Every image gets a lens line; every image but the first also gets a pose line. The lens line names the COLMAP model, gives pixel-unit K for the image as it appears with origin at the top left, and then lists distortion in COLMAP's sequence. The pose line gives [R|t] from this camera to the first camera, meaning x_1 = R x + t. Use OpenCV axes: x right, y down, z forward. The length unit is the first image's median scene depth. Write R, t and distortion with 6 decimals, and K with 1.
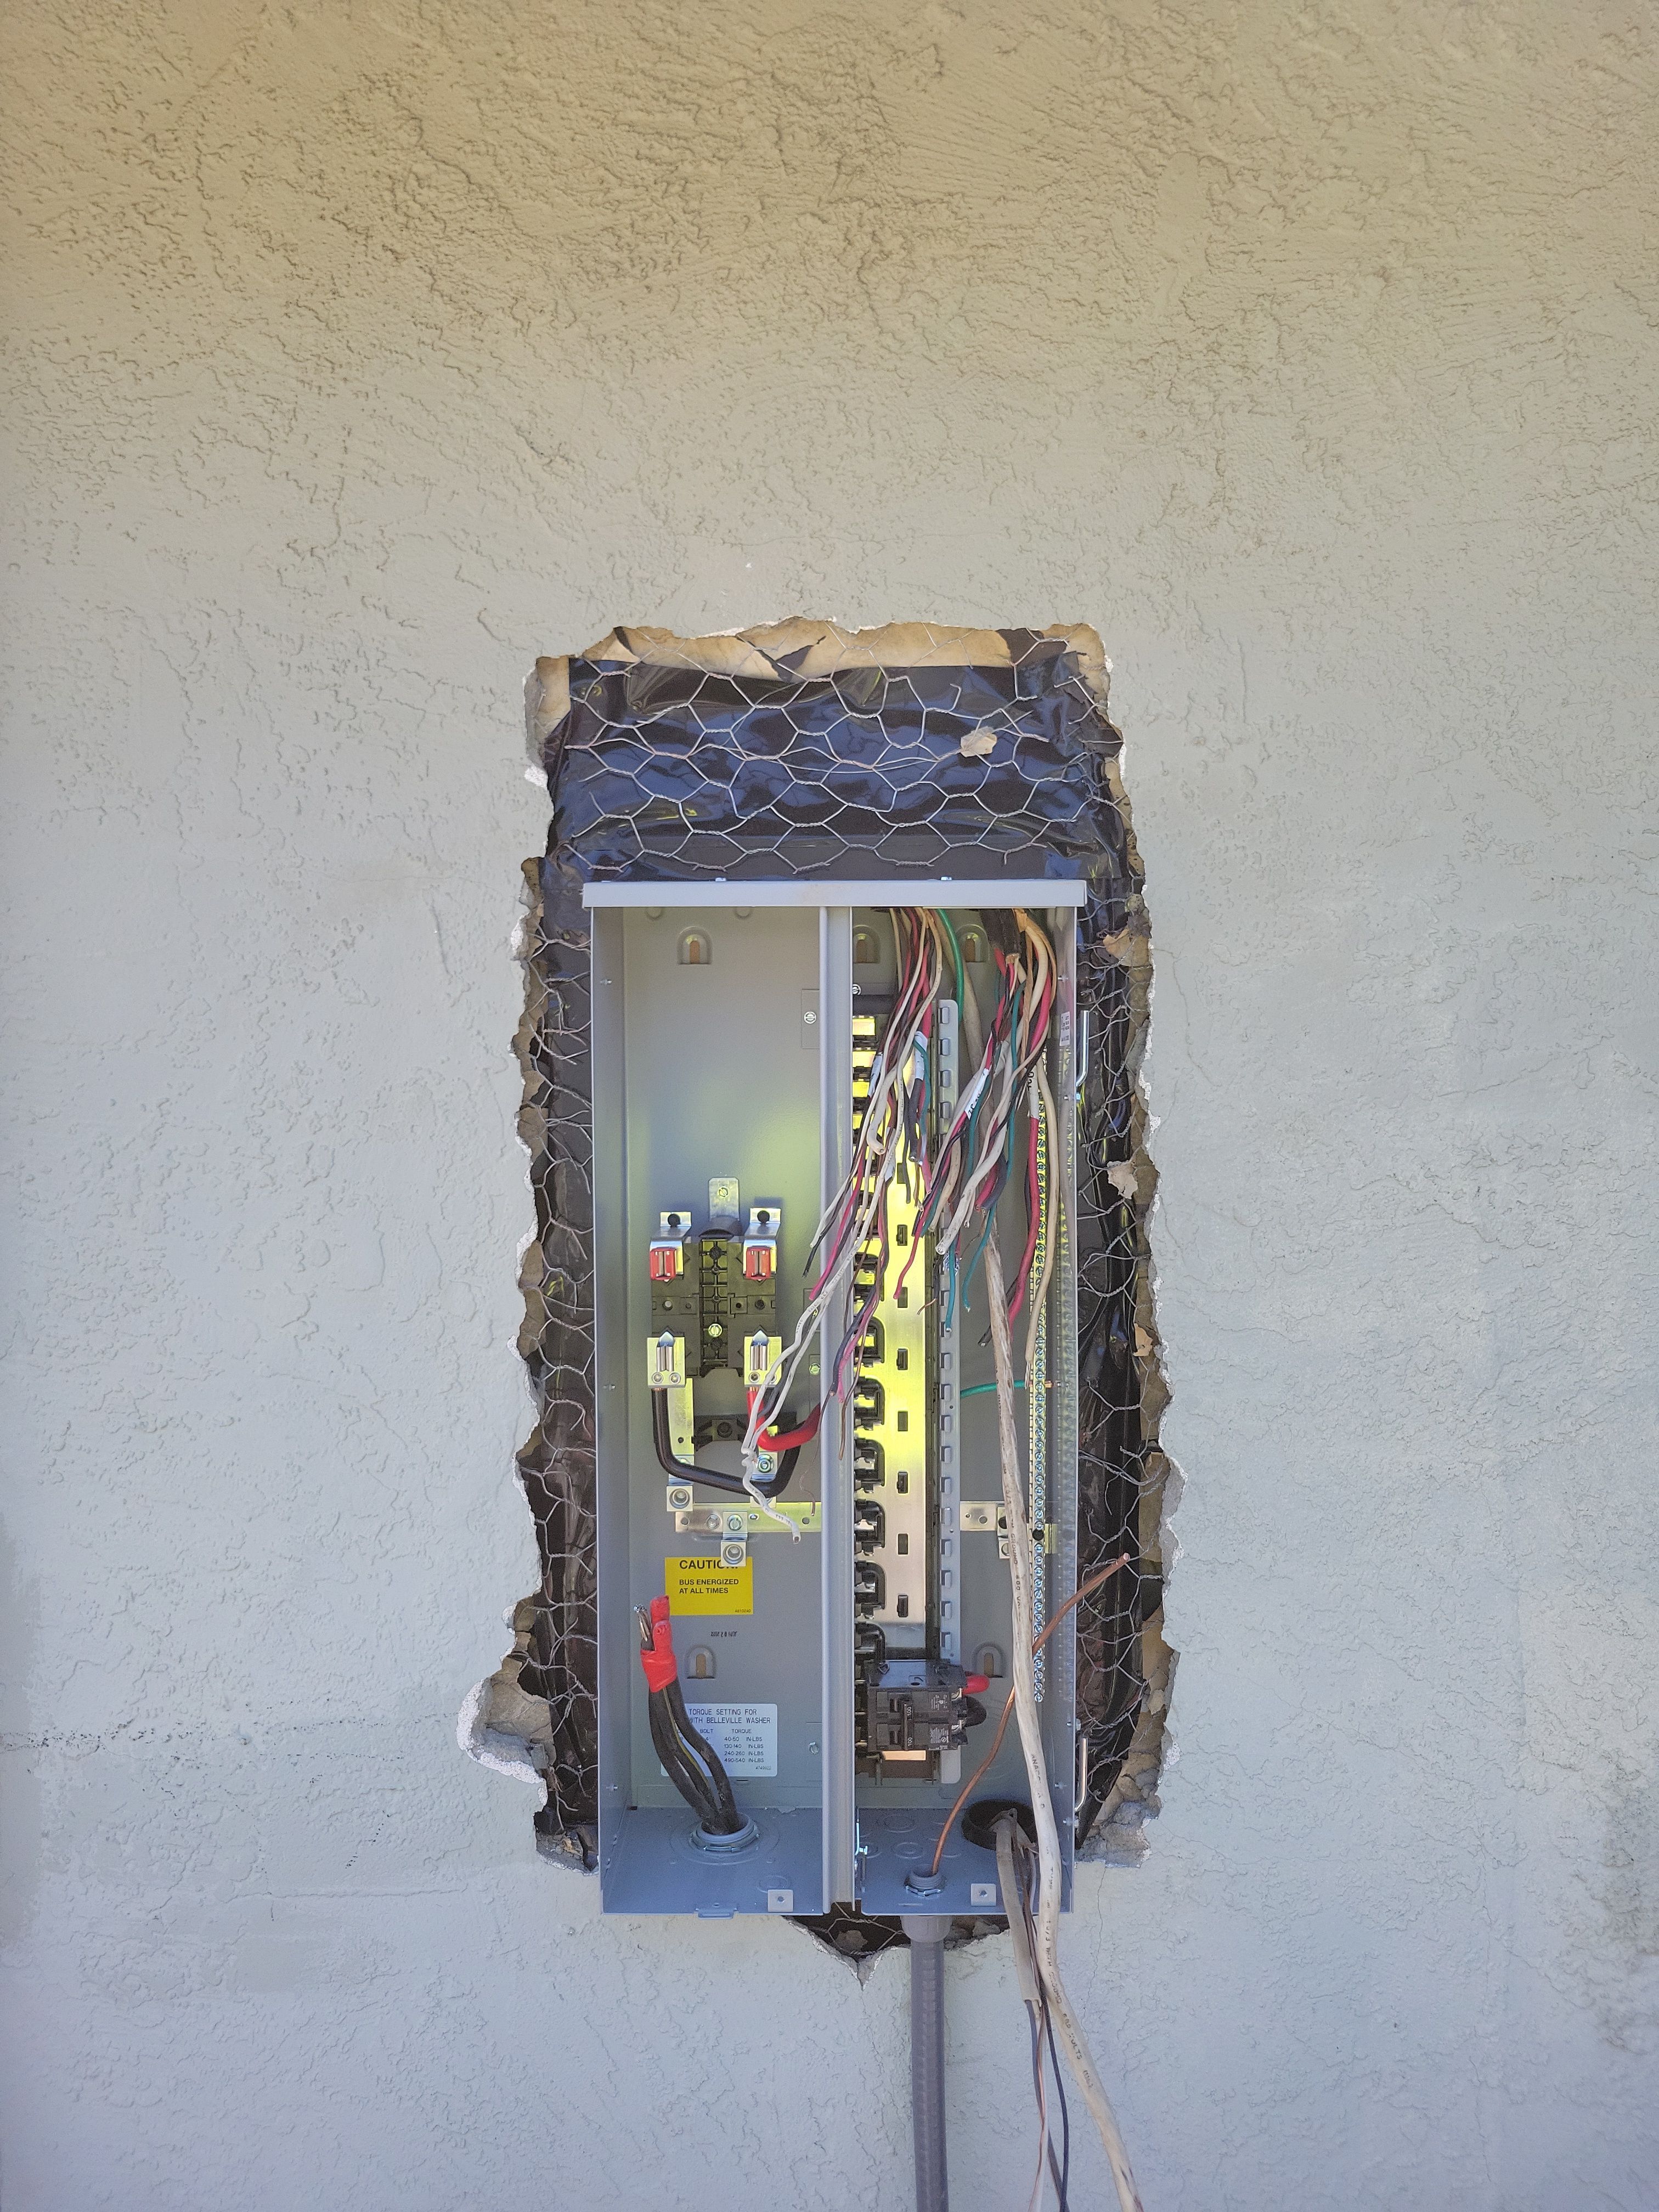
lens RADIAL K [[1610.9, 0, 802.8], [0, 1610.9, 1137.4], [0, 0, 1]] dist [0.019230, -0.016744]
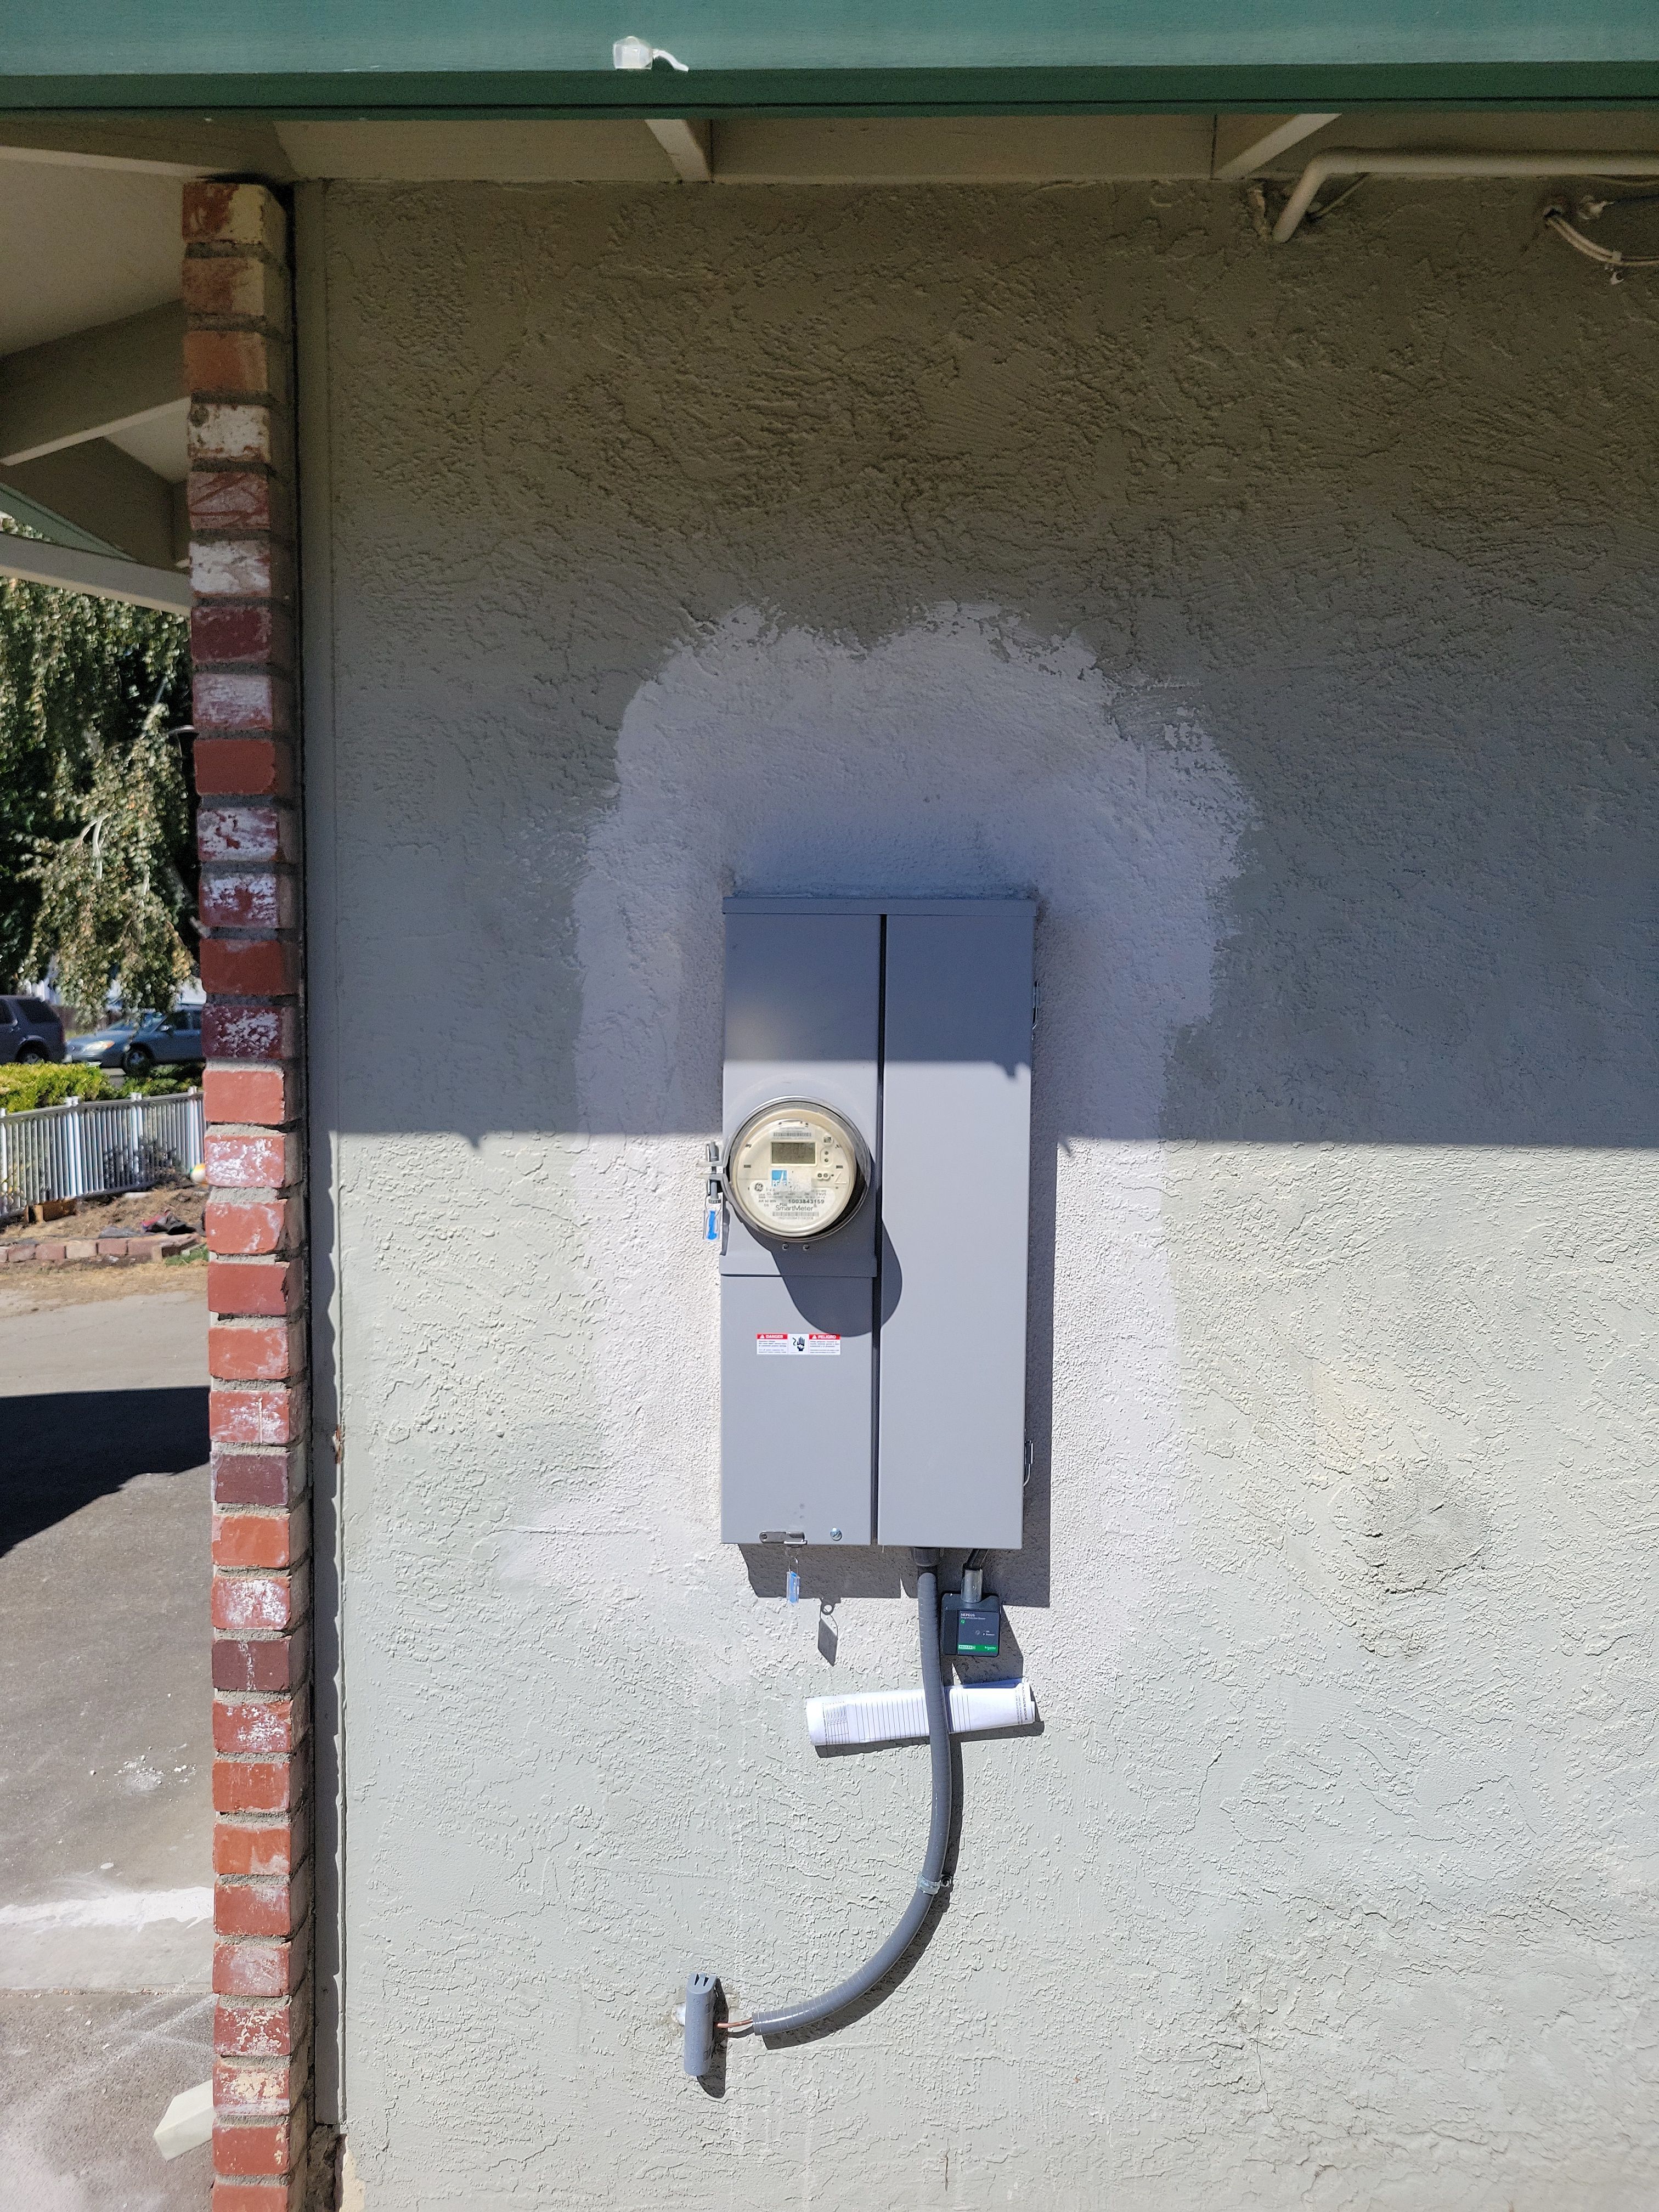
lens RADIAL K [[1610.9, 0, 821.6], [0, 1610.9, 1145.0], [0, 0, 1]] dist [0.019230, -0.016744]
pose [[0.999471, 0.016761, -0.027886, 0.010500], [-0.015387, 0.998691, 0.048776, 0.006858], [0.028667, -0.048321, 0.998420, -0.576996]]
